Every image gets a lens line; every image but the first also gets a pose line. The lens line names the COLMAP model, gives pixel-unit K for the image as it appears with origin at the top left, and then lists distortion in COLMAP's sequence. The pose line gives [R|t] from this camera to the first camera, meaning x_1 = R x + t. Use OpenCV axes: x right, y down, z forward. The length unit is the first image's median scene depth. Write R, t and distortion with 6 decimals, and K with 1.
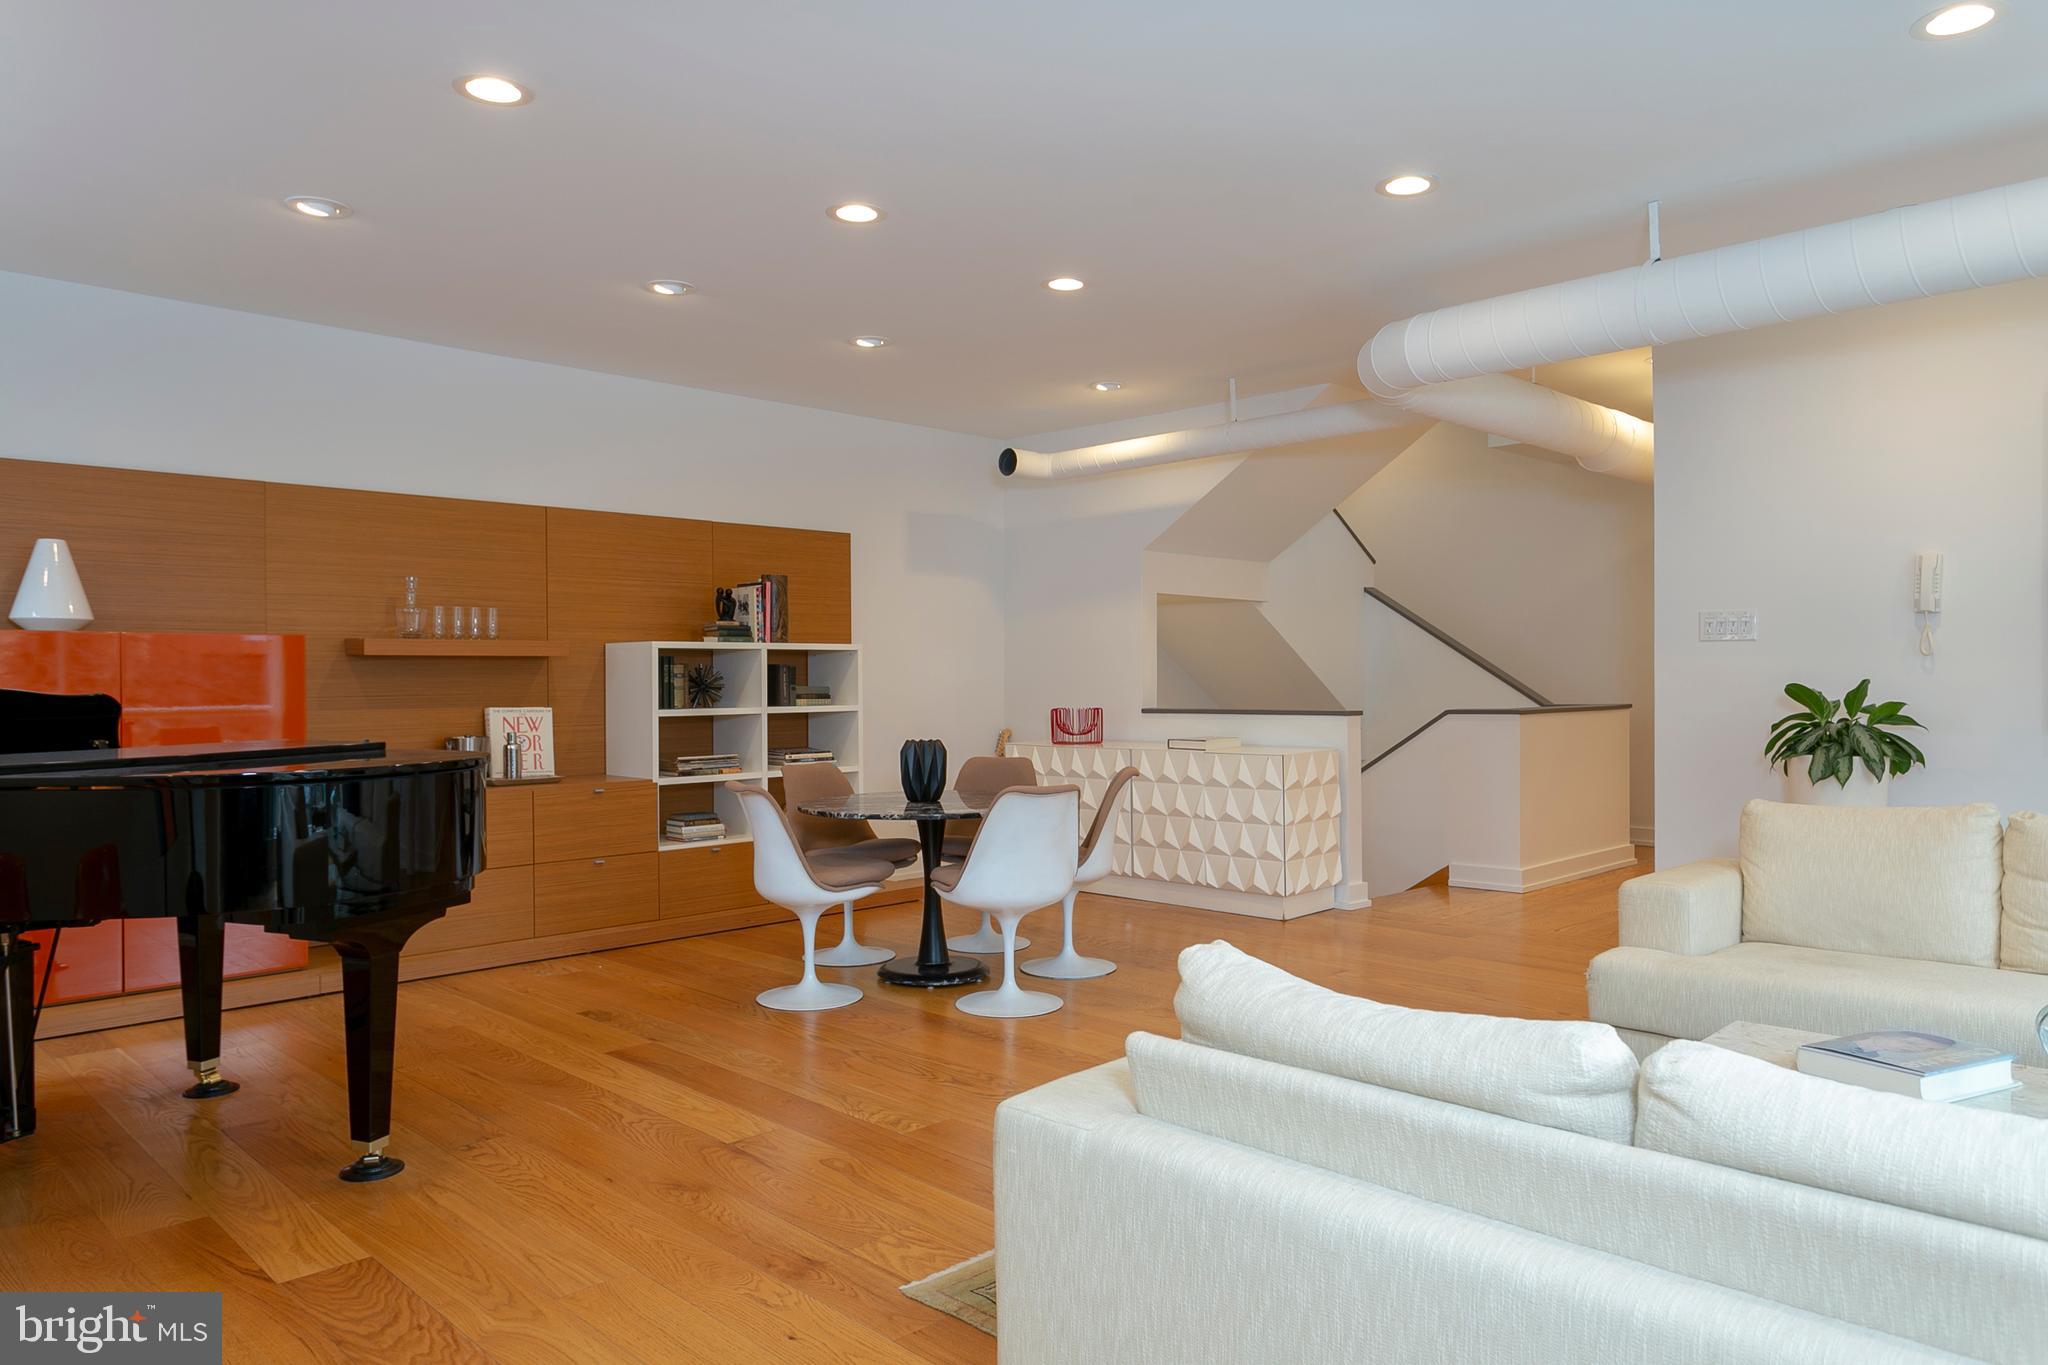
lens RADIAL K [[1378.2, 0, 1021.5], [0, 1378.2, 684.5], [0, 0, 1]] dist [-0.000418, 0.000038]
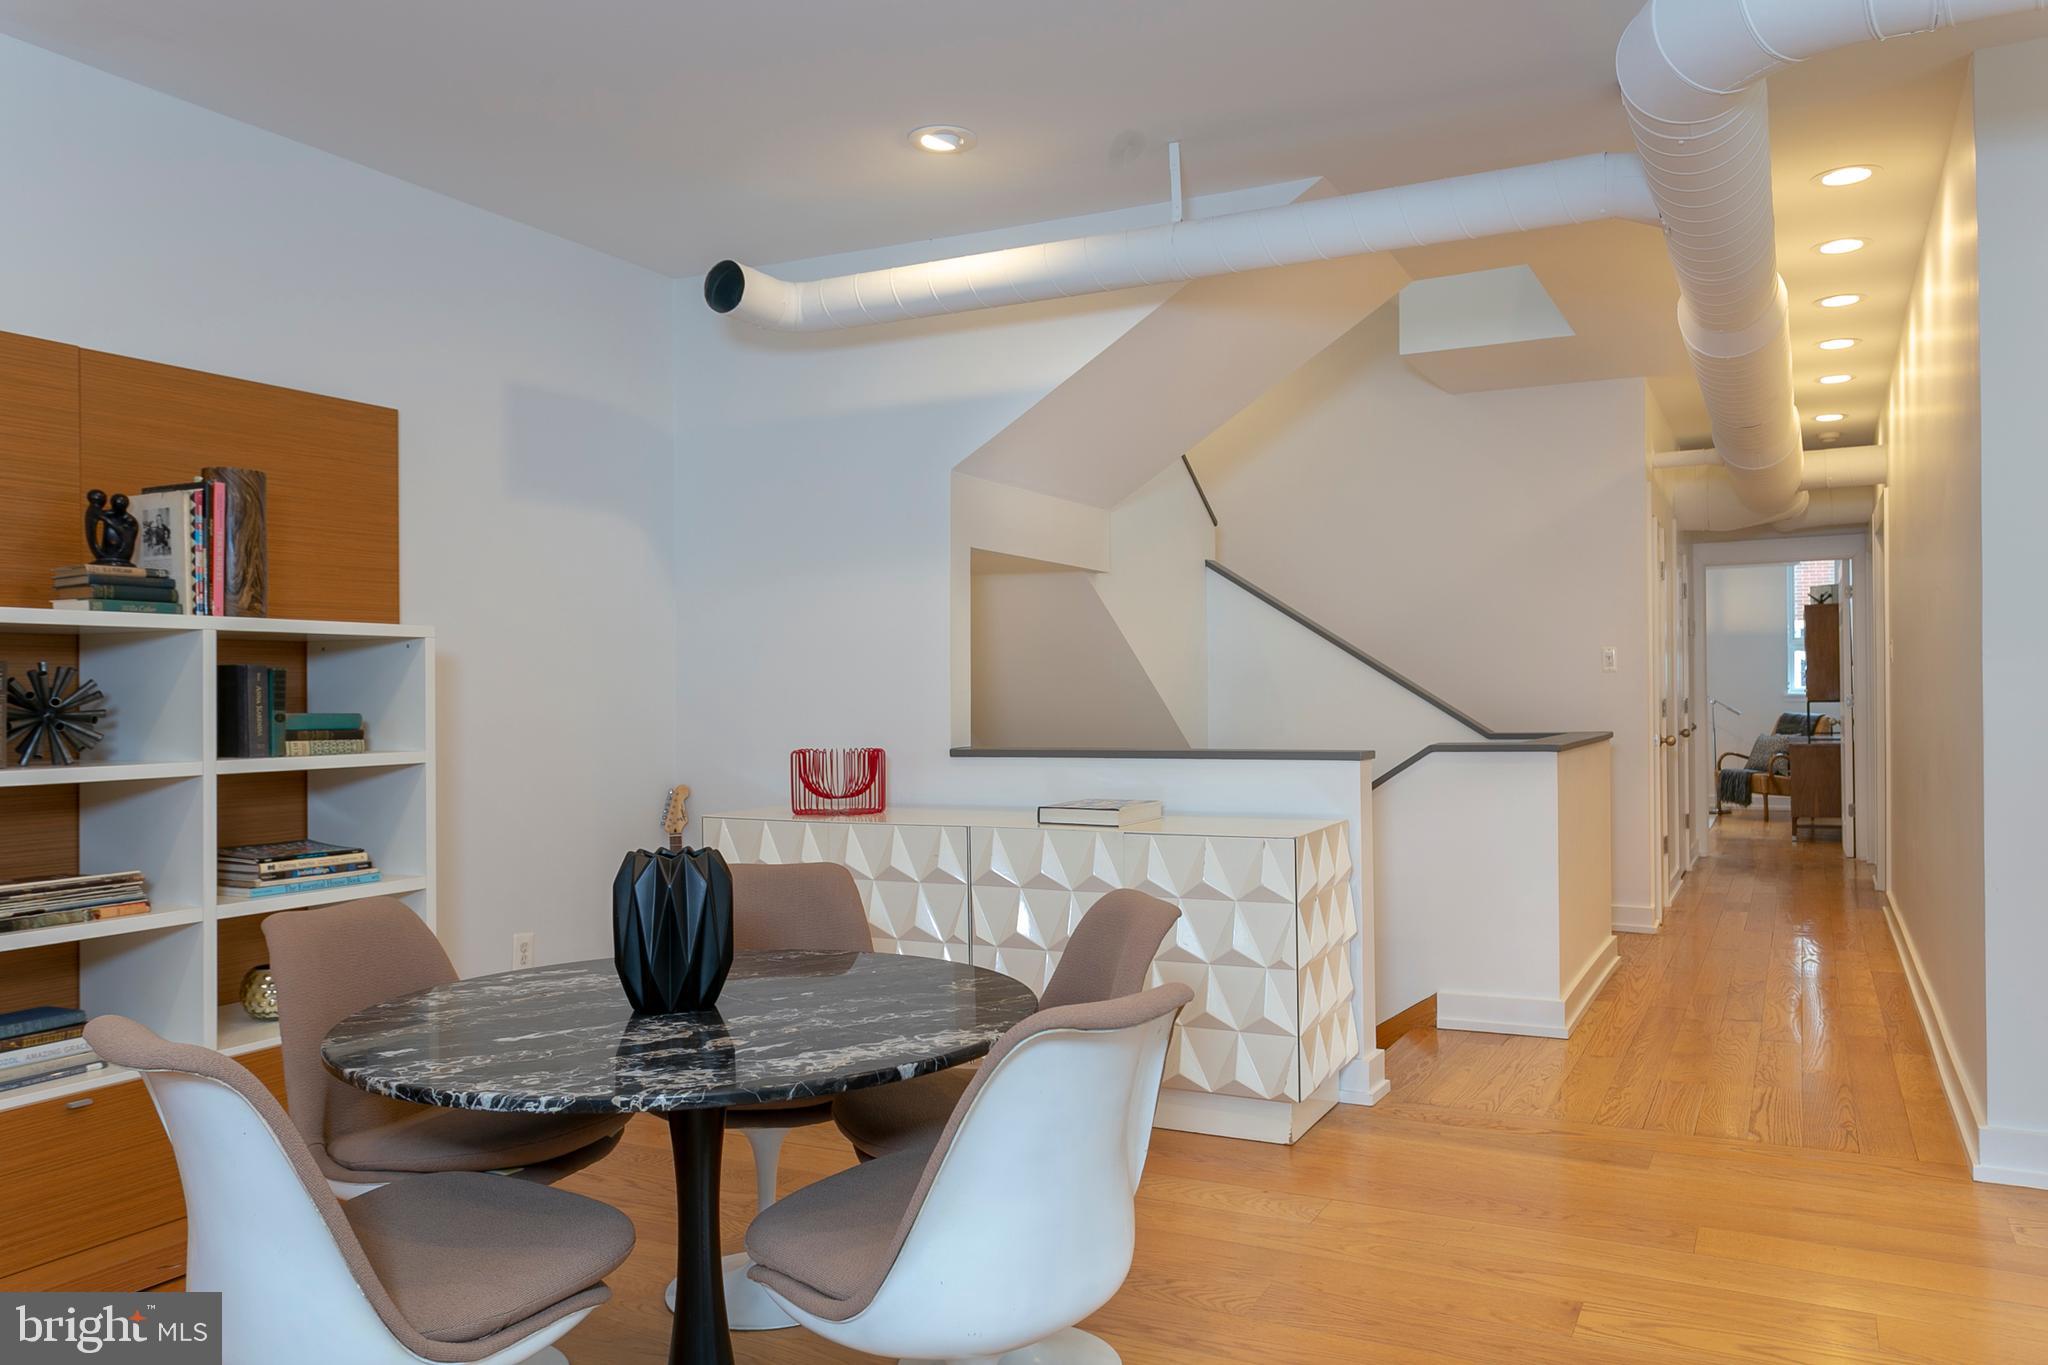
lens RADIAL K [[1506.3, 0, 1033.5], [0, 1506.3, 678.9], [0, 0, 1]] dist [0.002044, -0.016041]
pose [[0.948216, 0.001644, 0.317623, -0.086656], [0.004546, 0.999814, -0.018744, 0.000450], [-0.317595, 0.019217, 0.948032, 0.445756]]
